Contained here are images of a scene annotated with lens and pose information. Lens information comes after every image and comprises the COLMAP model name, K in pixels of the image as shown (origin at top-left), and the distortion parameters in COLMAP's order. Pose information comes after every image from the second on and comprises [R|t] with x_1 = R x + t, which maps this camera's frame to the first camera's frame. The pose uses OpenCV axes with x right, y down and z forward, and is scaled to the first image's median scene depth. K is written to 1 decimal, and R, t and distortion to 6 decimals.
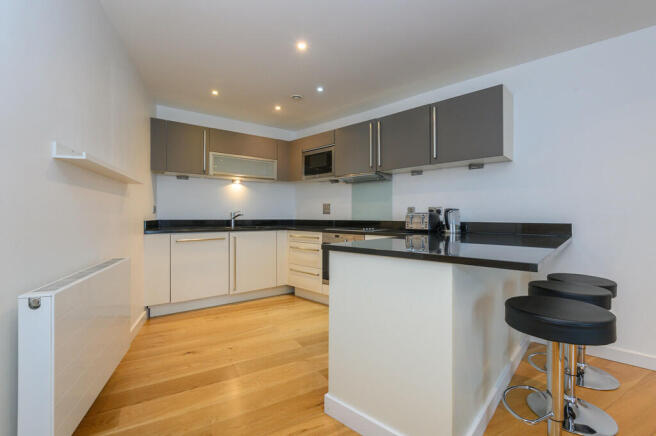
lens RADIAL K [[298.0, 0, 327.7], [0, 298.0, 214.4], [0, 0, 1]] dist [0.001071, -0.000078]
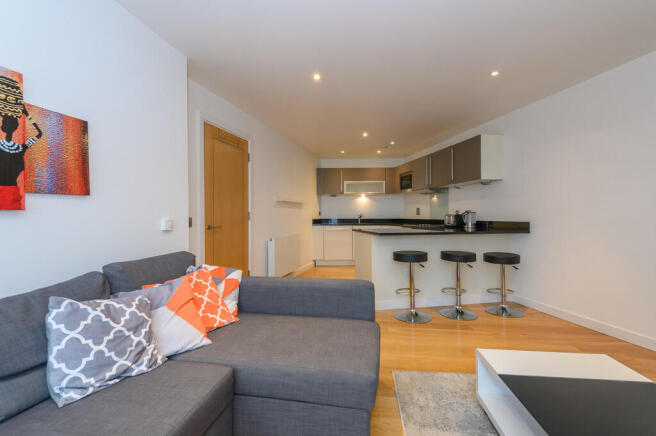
lens RADIAL K [[298.0, 0, 327.7], [0, 298.0, 214.4], [0, 0, 1]] dist [0.001071, -0.000078]
pose [[0.805261, -0.006995, -0.592880, 0.610254], [0.011700, 0.999923, 0.004094, -0.017201], [0.592805, -0.010233, 0.805281, -0.538812]]
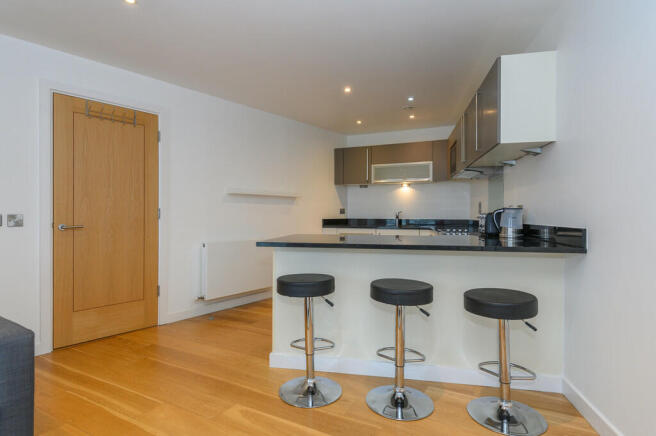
lens RADIAL K [[363.5, 0, 328.0], [0, 363.5, 218.0], [0, 0, 1]] dist [0.000876, -0.000007]
pose [[0.516722, 0.006888, -0.856125, 0.843807], [0.007655, 0.999890, 0.012666, -0.006622], [0.856119, -0.013099, 0.516613, 0.041582]]
